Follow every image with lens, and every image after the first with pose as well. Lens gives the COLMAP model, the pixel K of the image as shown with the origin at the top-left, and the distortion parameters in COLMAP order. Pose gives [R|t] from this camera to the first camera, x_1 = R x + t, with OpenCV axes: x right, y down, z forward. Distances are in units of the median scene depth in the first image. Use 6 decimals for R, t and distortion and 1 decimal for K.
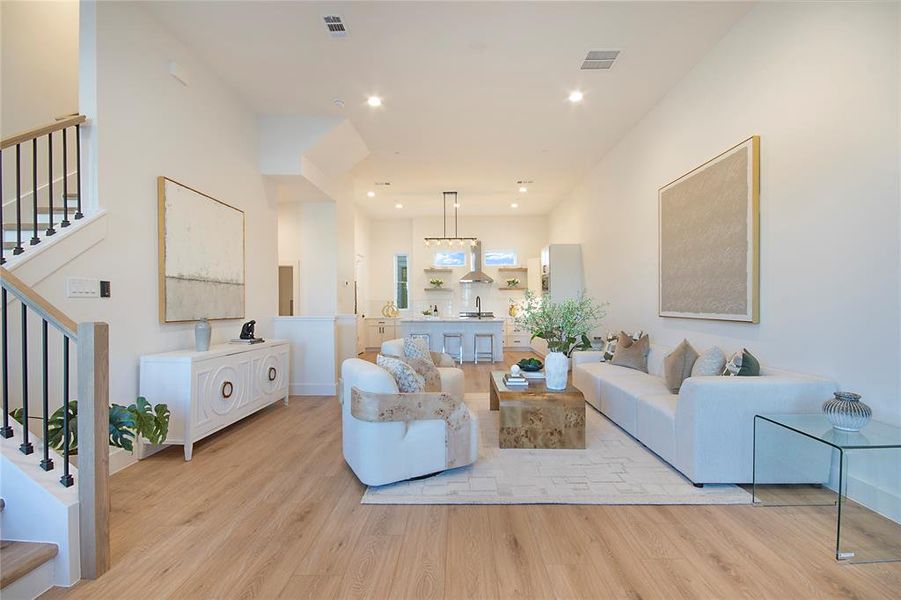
lens RADIAL K [[397.4, 0, 454.5], [0, 397.4, 305.8], [0, 0, 1]] dist [-0.000644, -0.002120]
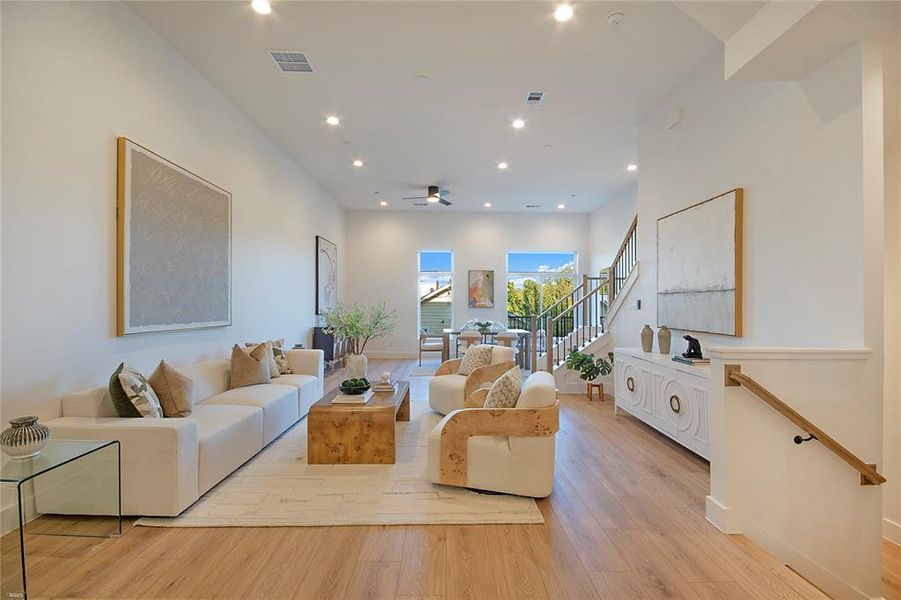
lens RADIAL K [[397.4, 0, 450.0], [0, 397.4, 304.8], [0, 0, 1]] dist [-0.000644, -0.002120]
pose [[-0.999190, -0.003024, -0.040127, 0.022556], [-0.003061, 0.999995, 0.000870, -0.035853], [0.040124, 0.000993, -0.999194, 2.397908]]
